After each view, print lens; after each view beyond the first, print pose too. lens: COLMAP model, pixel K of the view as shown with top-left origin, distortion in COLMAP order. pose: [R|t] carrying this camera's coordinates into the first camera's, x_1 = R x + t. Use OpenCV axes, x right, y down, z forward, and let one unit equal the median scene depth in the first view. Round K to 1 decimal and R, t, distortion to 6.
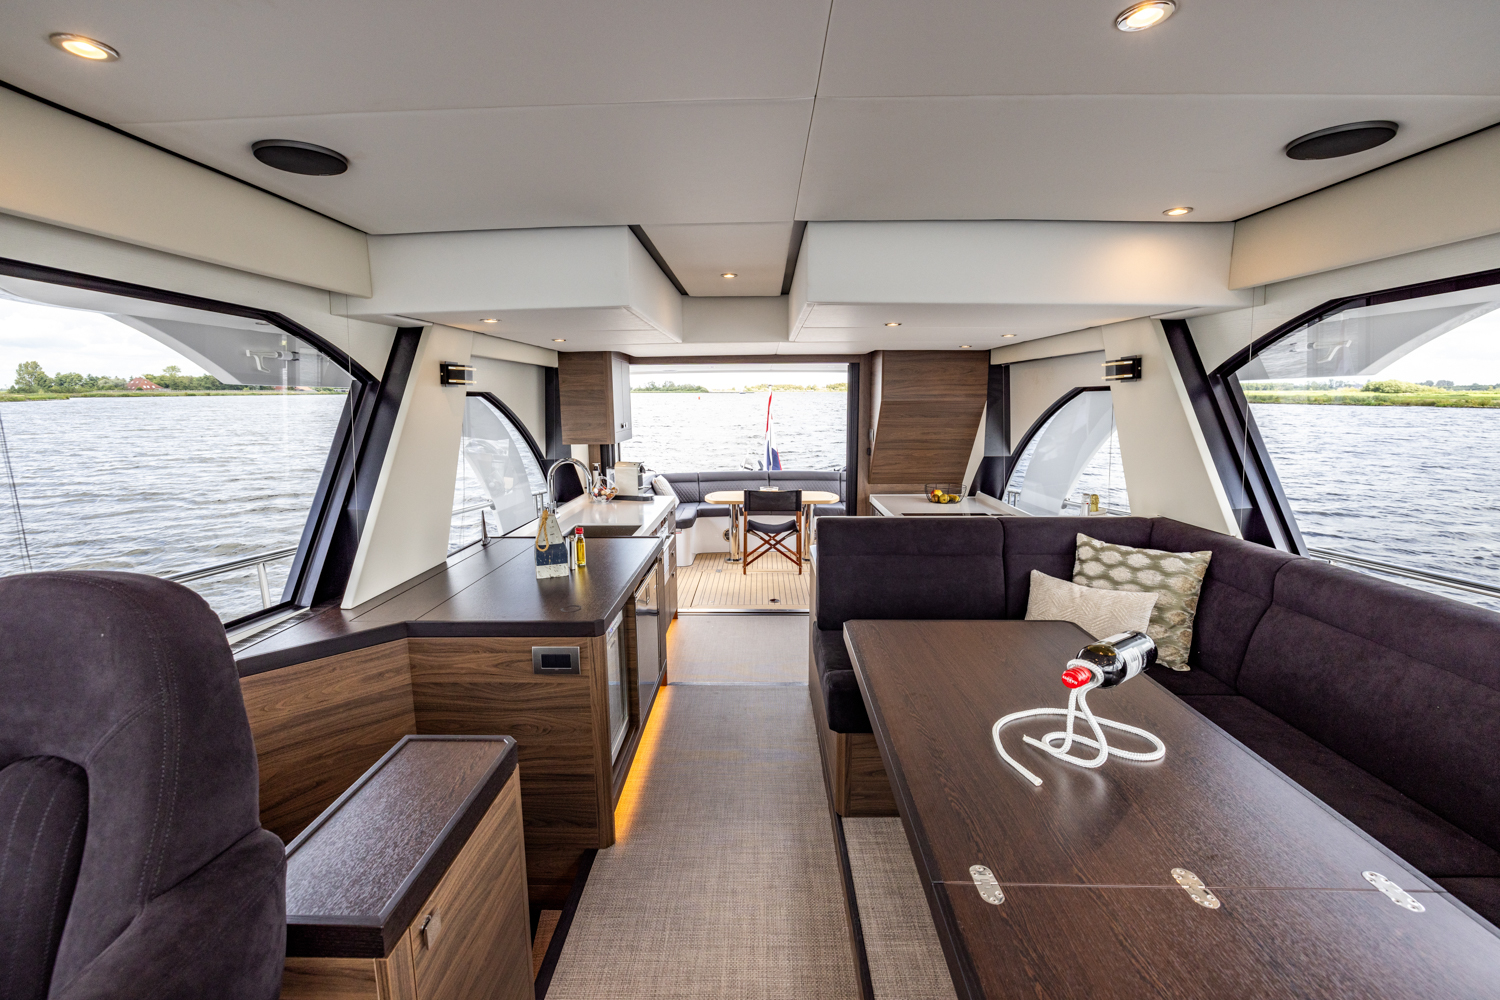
lens RADIAL K [[623.8, 0, 747.1], [0, 623.8, 495.9], [0, 0, 1]] dist [0.000471, 0.000175]
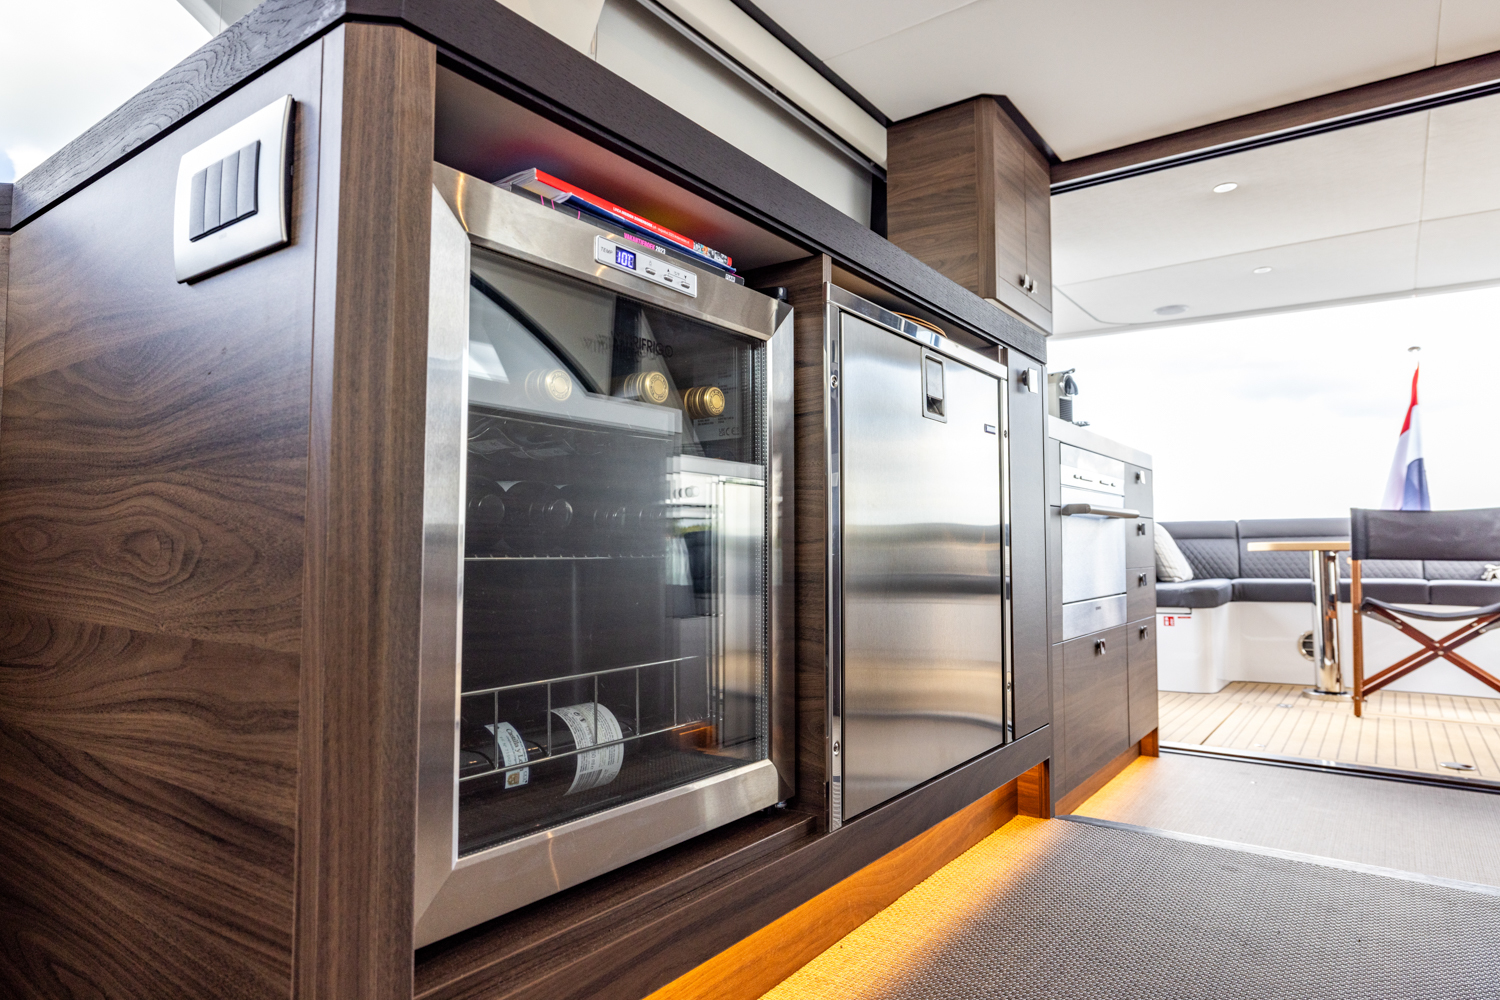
lens RADIAL K [[888.1, 0, 747.0], [0, 888.1, 493.2], [0, 0, 1]] dist [-0.003155, -0.001776]
pose [[0.822511, -0.024715, -0.568212, 0.000909], [-0.095652, 0.978814, -0.181034, 0.190654], [0.560648, 0.203253, 0.802721, 0.421282]]
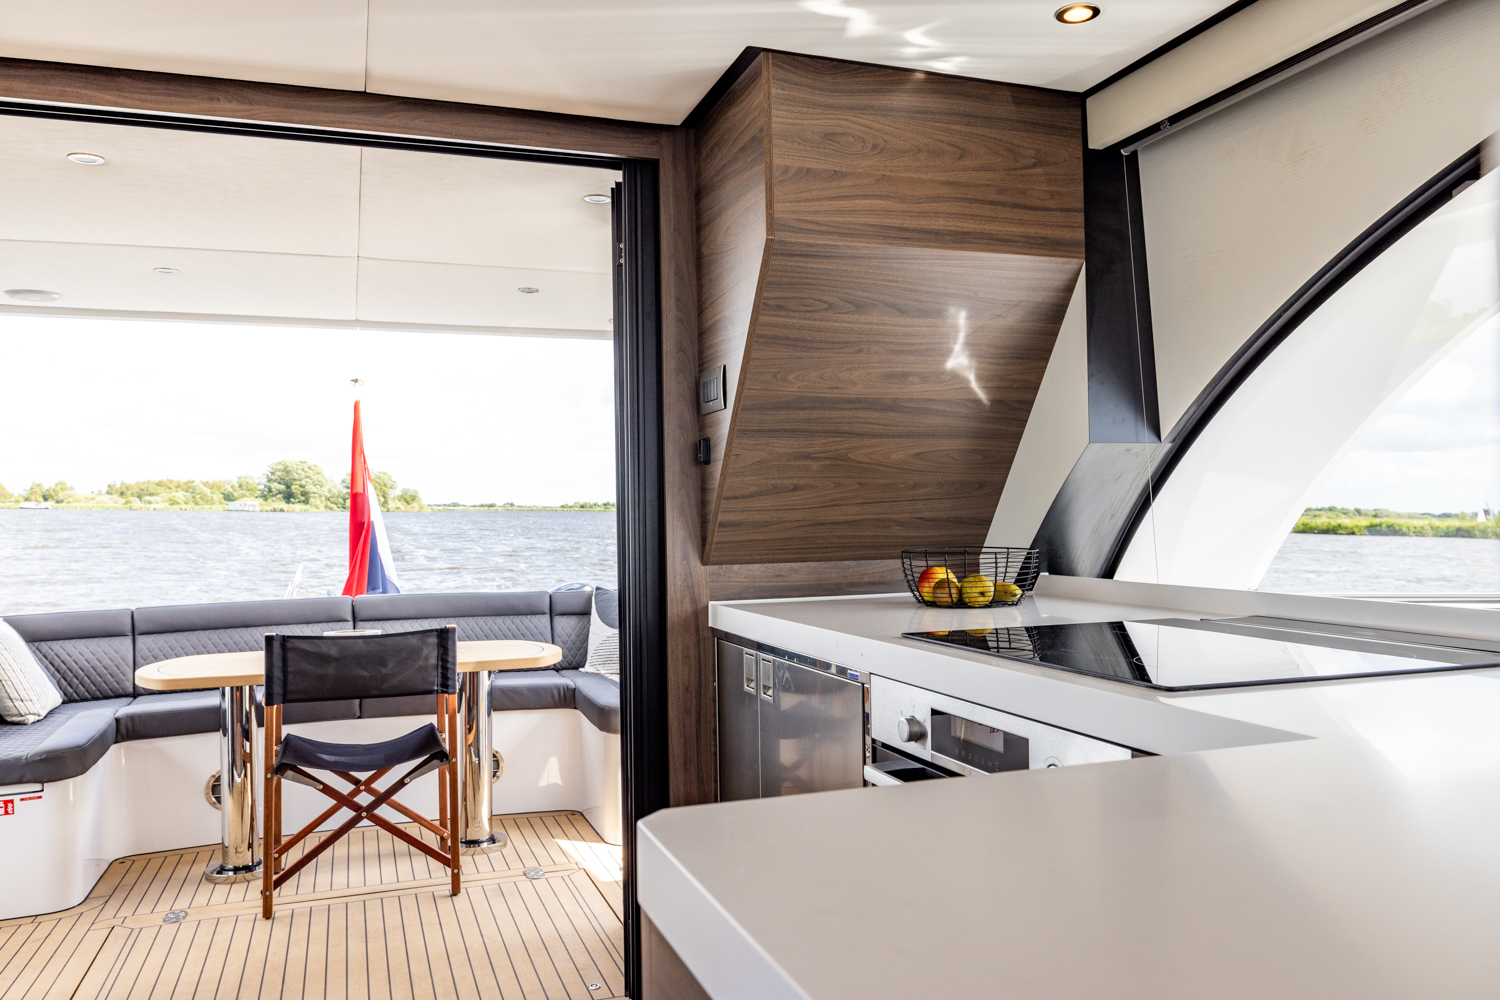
lens RADIAL K [[1111.2, 0, 732.8], [0, 1111.2, 495.1], [0, 0, 1]] dist [-0.001342, 0.001710]
pose [[0.937118, -0.002117, 0.349006, 0.029987], [0.063432, 0.984360, -0.164353, 0.040655], [-0.343199, 0.176156, 0.922596, 0.591427]]
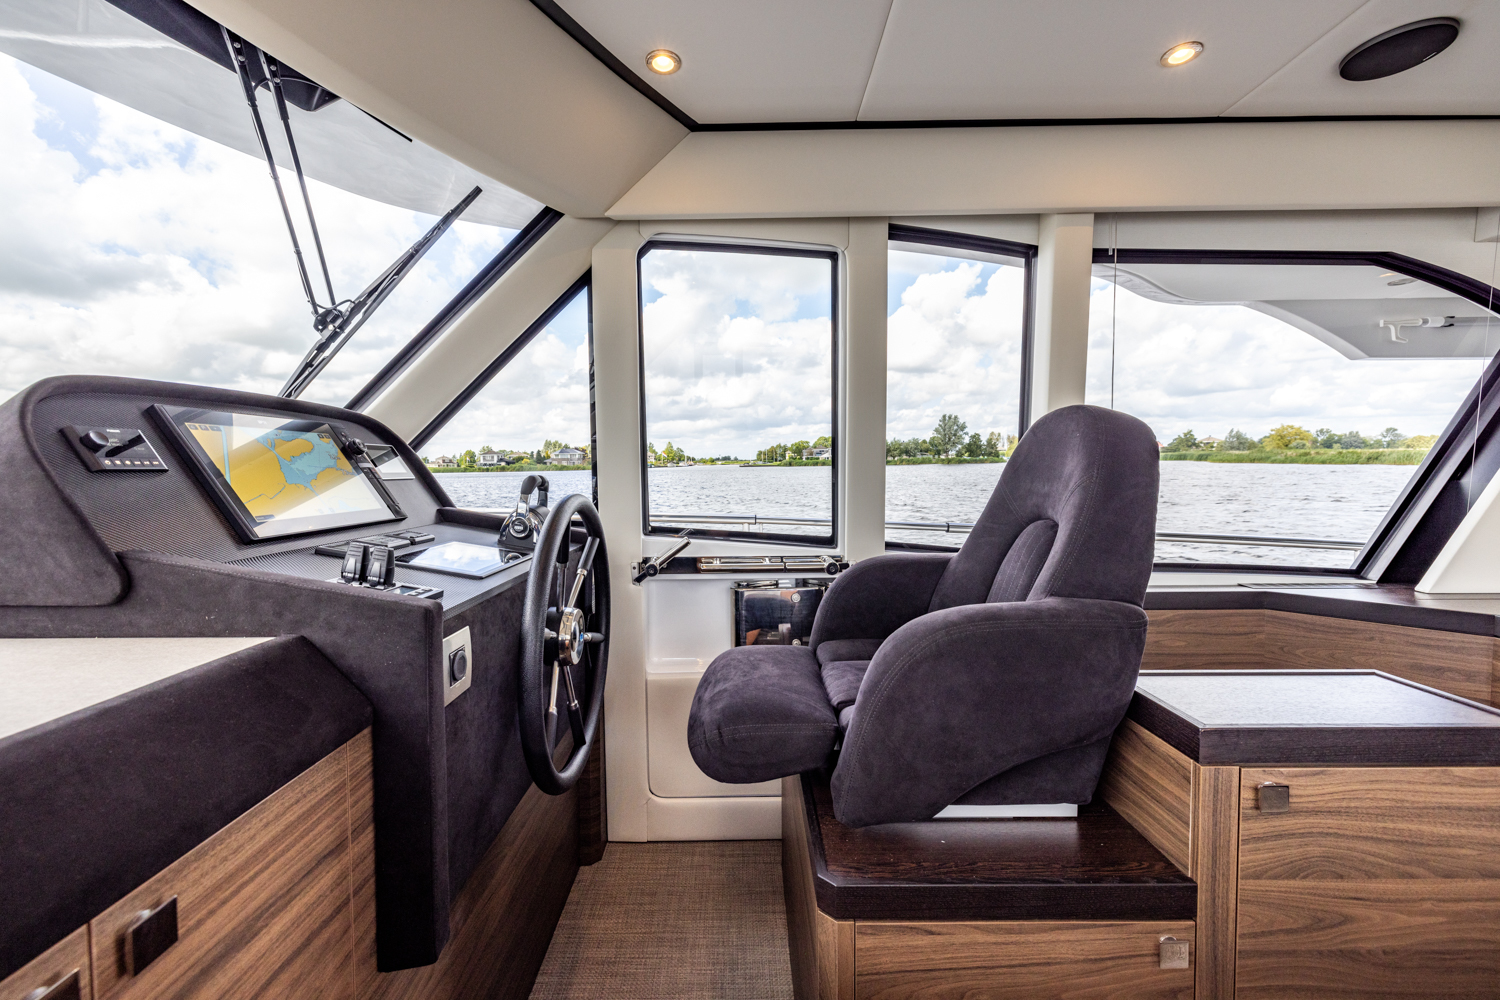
lens RADIAL K [[623.8, 0, 747.1], [0, 623.8, 495.9], [0, 0, 1]] dist [0.000471, 0.000175]
pose [[0.022673, 0.050536, -0.998465, 0.080597], [-0.146949, 0.988042, 0.046672, 0.075486], [0.988884, 0.145665, 0.029828, 0.036021]]
